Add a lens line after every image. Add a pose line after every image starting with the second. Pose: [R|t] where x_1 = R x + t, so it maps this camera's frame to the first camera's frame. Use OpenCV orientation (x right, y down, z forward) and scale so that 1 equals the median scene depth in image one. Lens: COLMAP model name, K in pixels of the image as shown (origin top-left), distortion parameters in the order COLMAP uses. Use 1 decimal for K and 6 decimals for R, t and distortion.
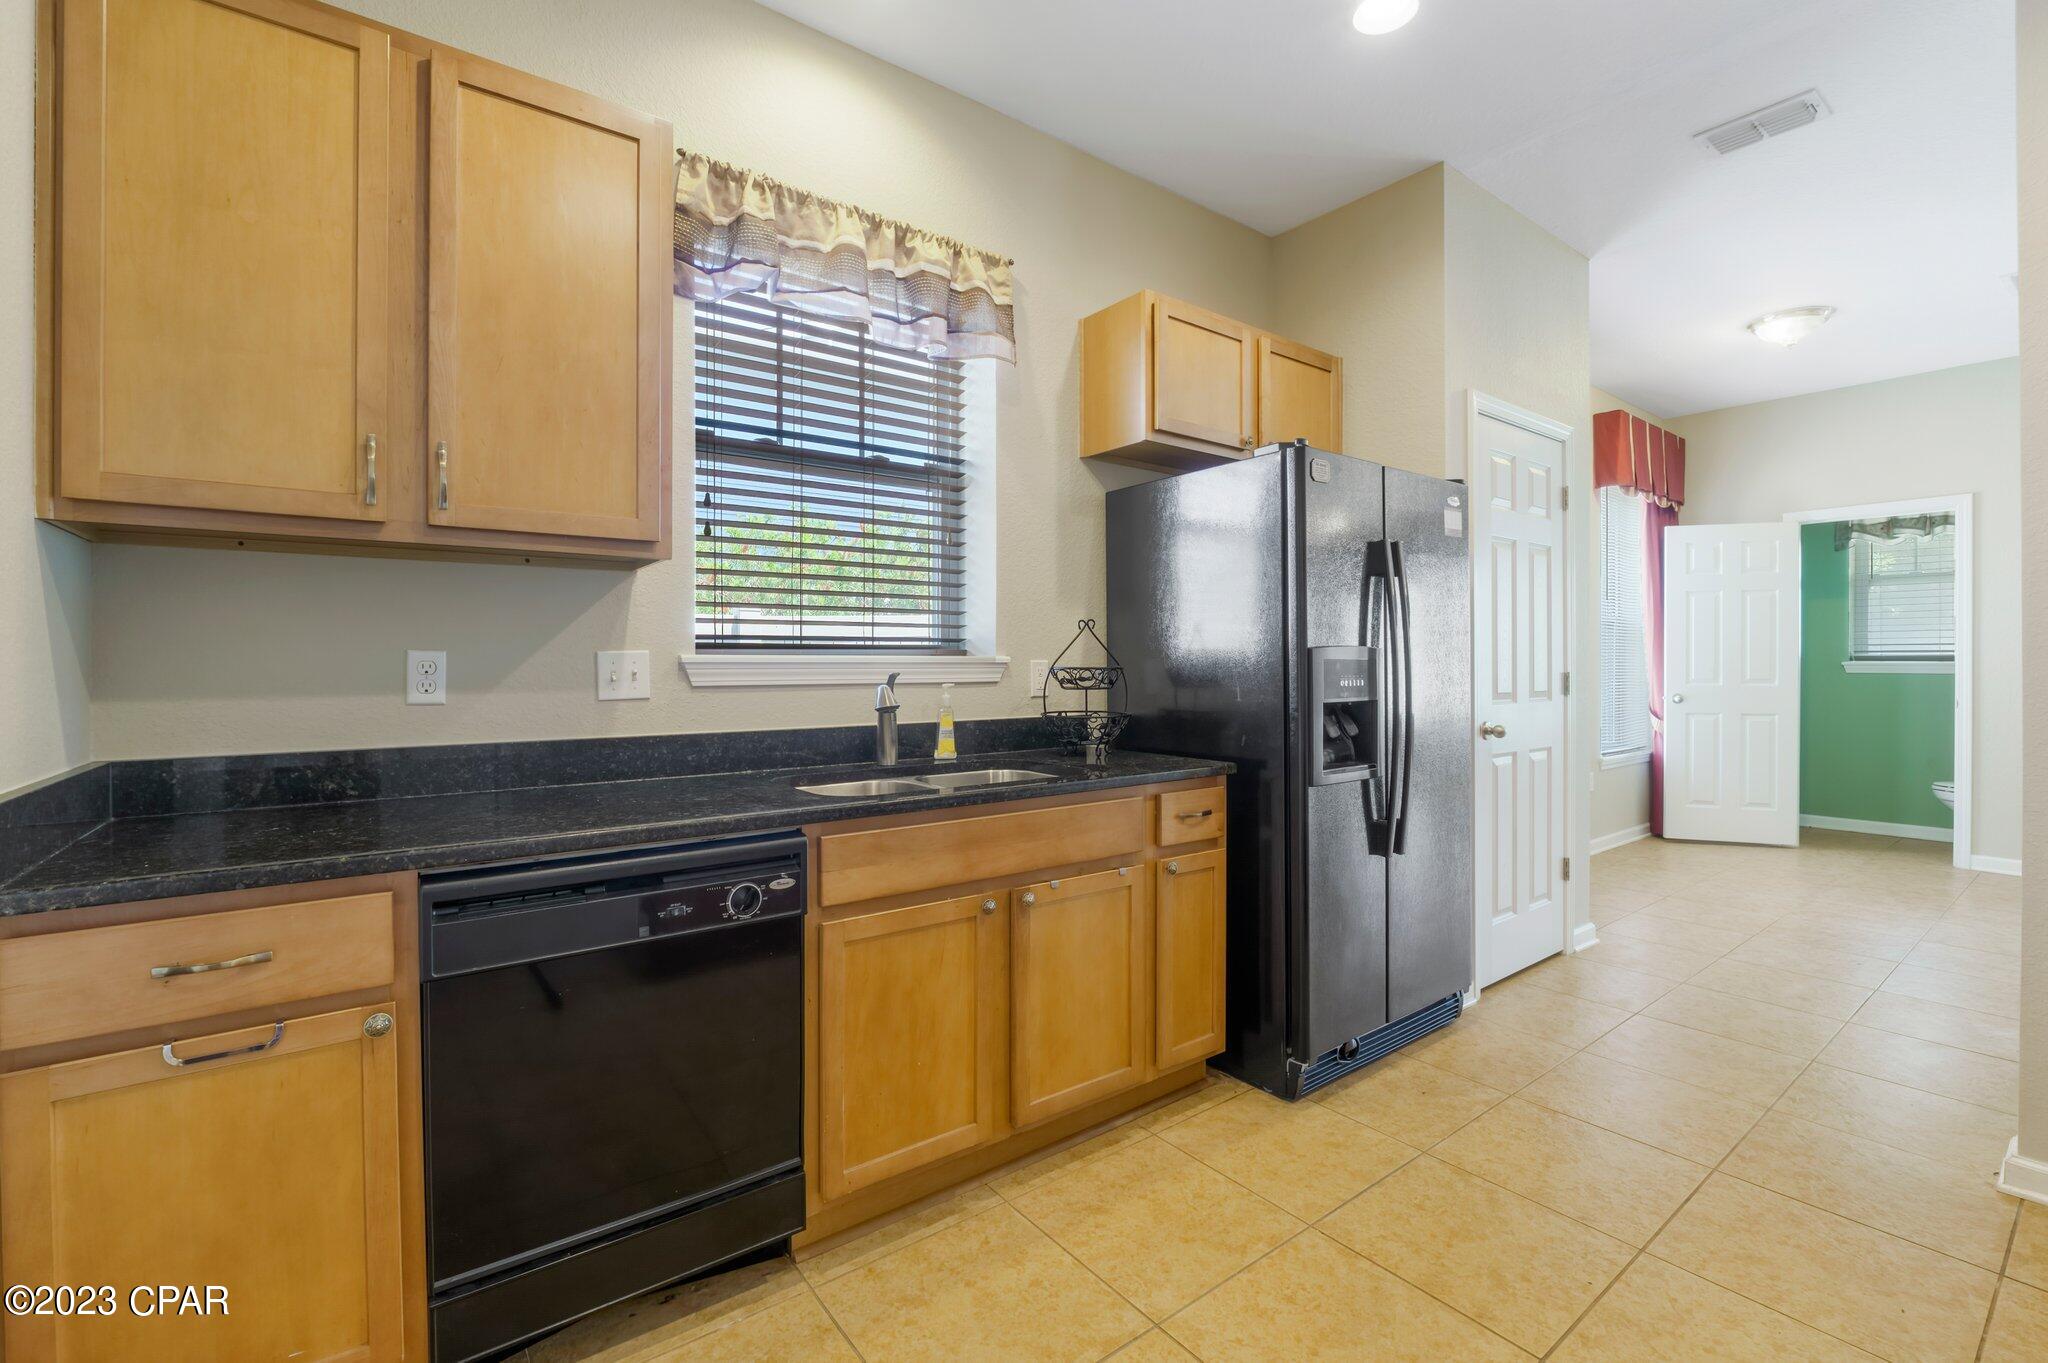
lens RADIAL K [[886.0, 0, 1018.3], [0, 886.0, 661.9], [0, 0, 1]] dist [-0.017953, 0.000048]
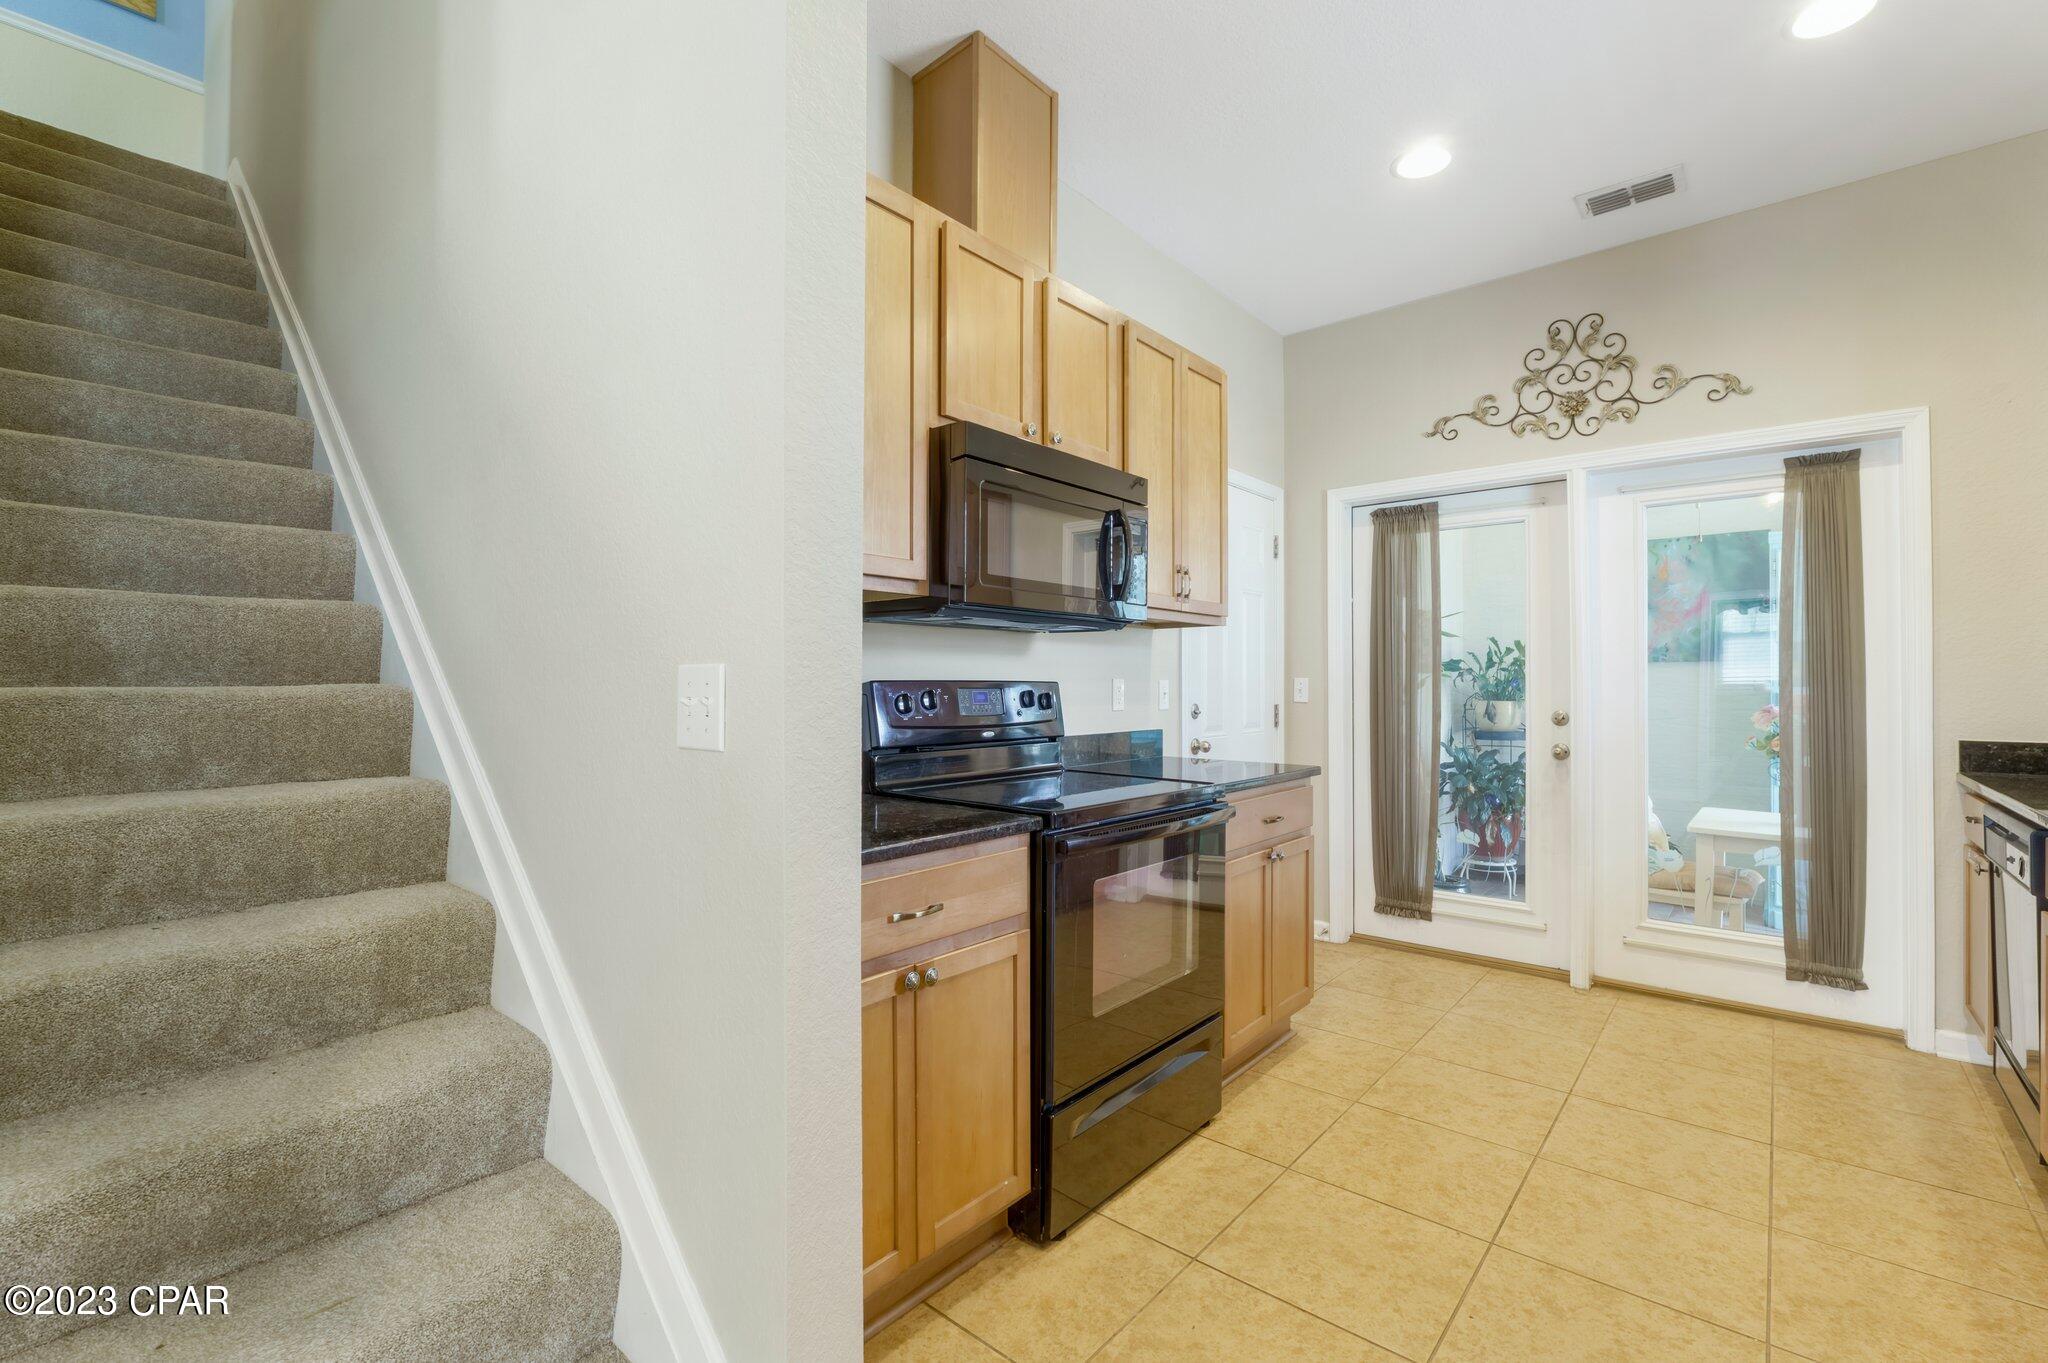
lens RADIAL K [[886.0, 0, 1018.3], [0, 886.0, 661.9], [0, 0, 1]] dist [-0.017953, 0.000048]
pose [[-0.977662, -0.003714, -0.210151, 1.234752], [0.000566, 0.999794, -0.020300, -0.009720], [0.210183, -0.019966, -0.977458, 1.690269]]
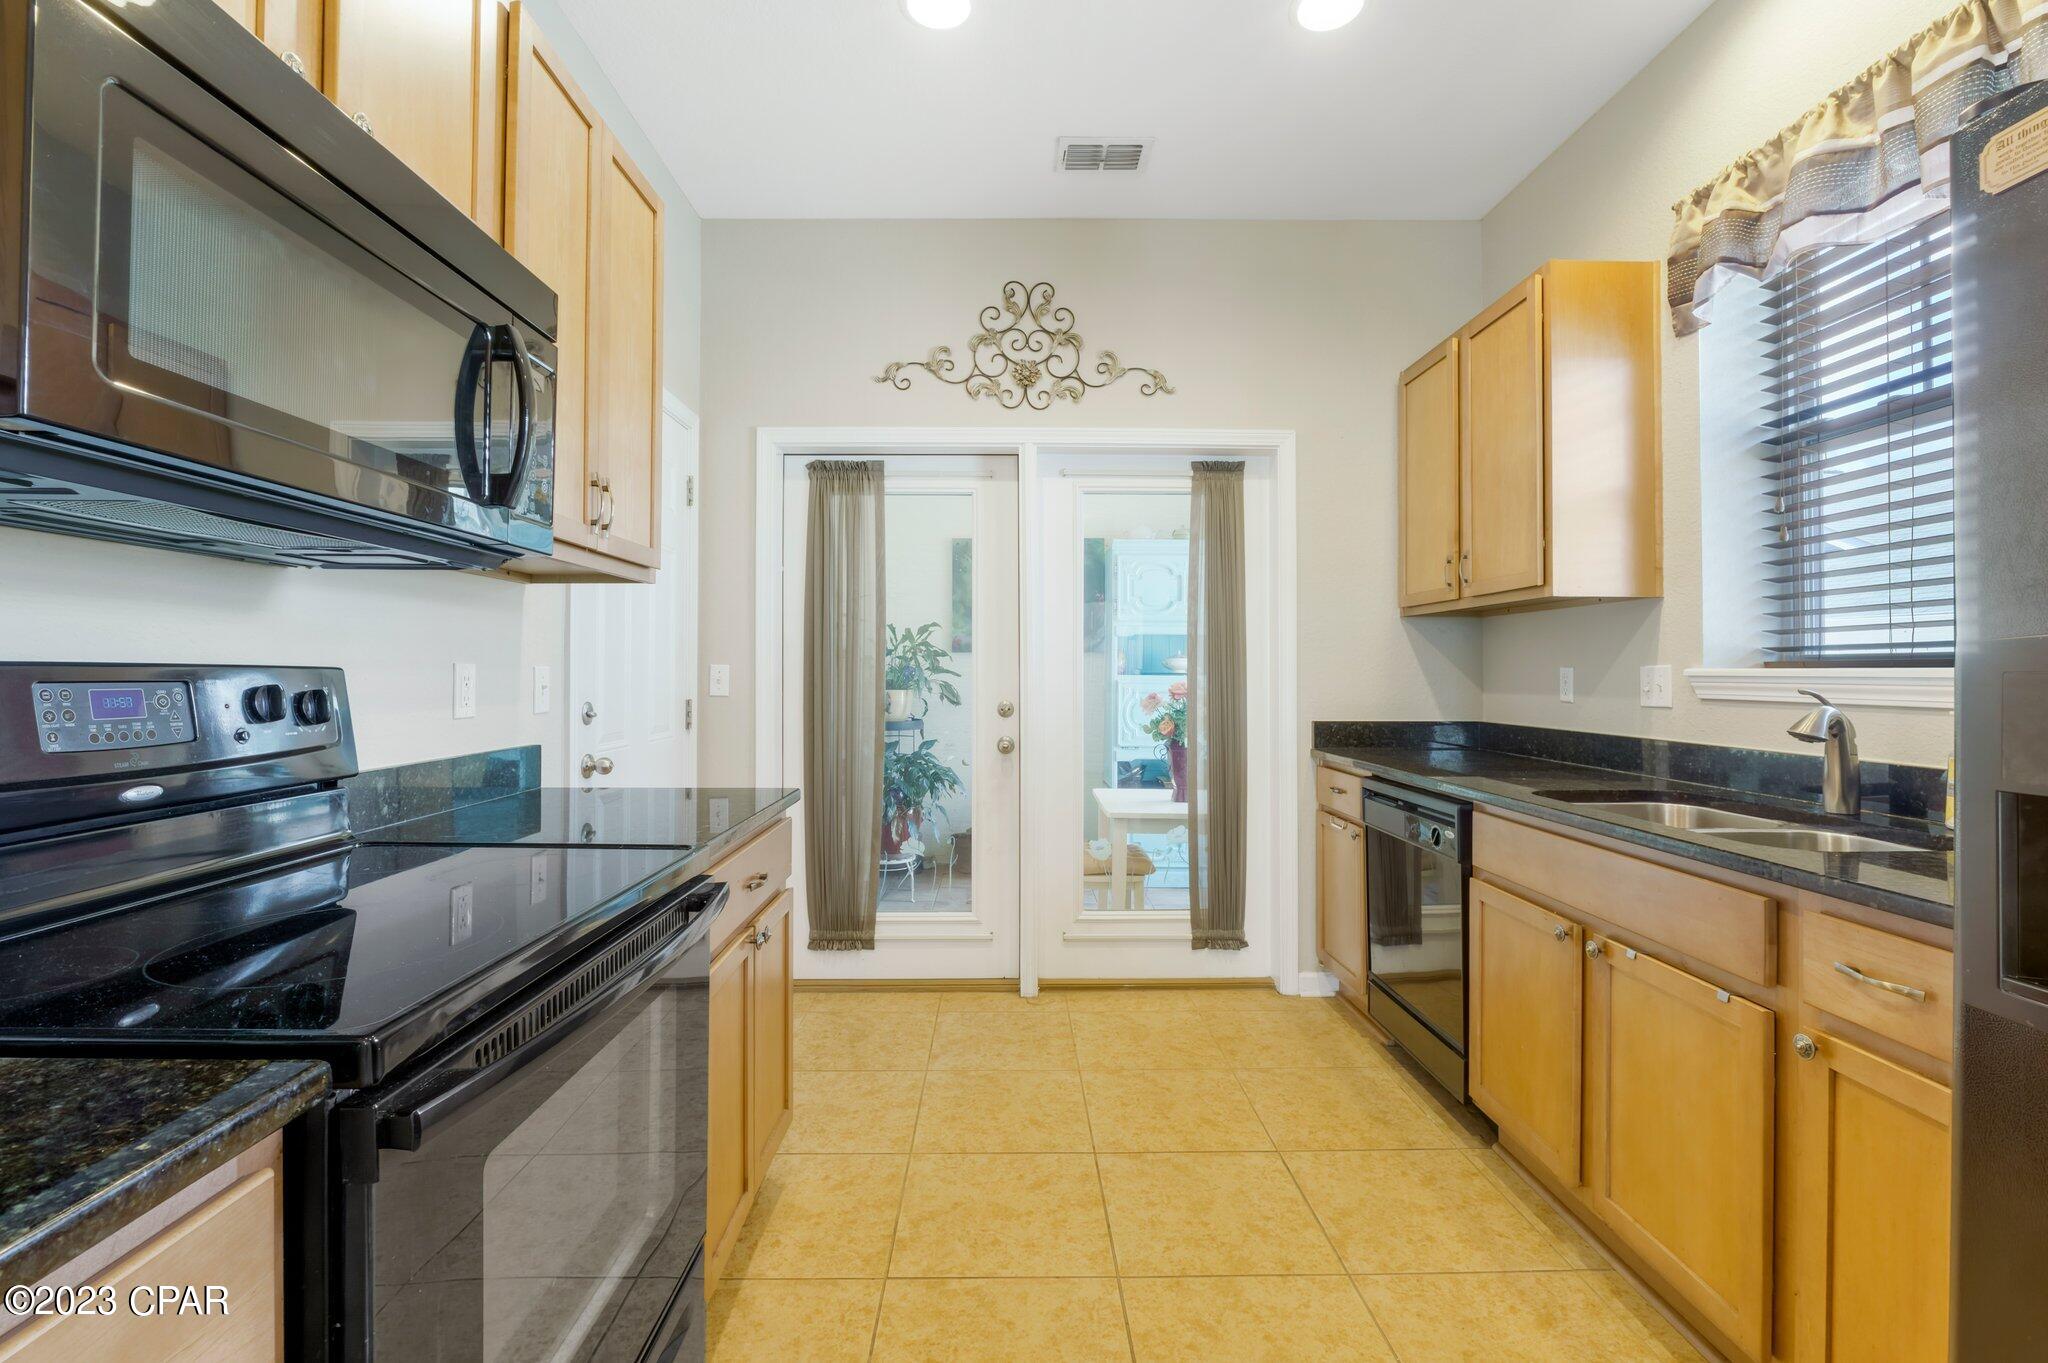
lens RADIAL K [[886.0, 0, 1018.3], [0, 886.0, 661.9], [0, 0, 1]] dist [-0.017953, 0.000048]
pose [[-0.589940, -0.007806, -0.807409, 1.113044], [-0.002544, 0.999966, -0.007808, -0.006884], [0.807443, -0.002552, -0.589940, 1.125261]]
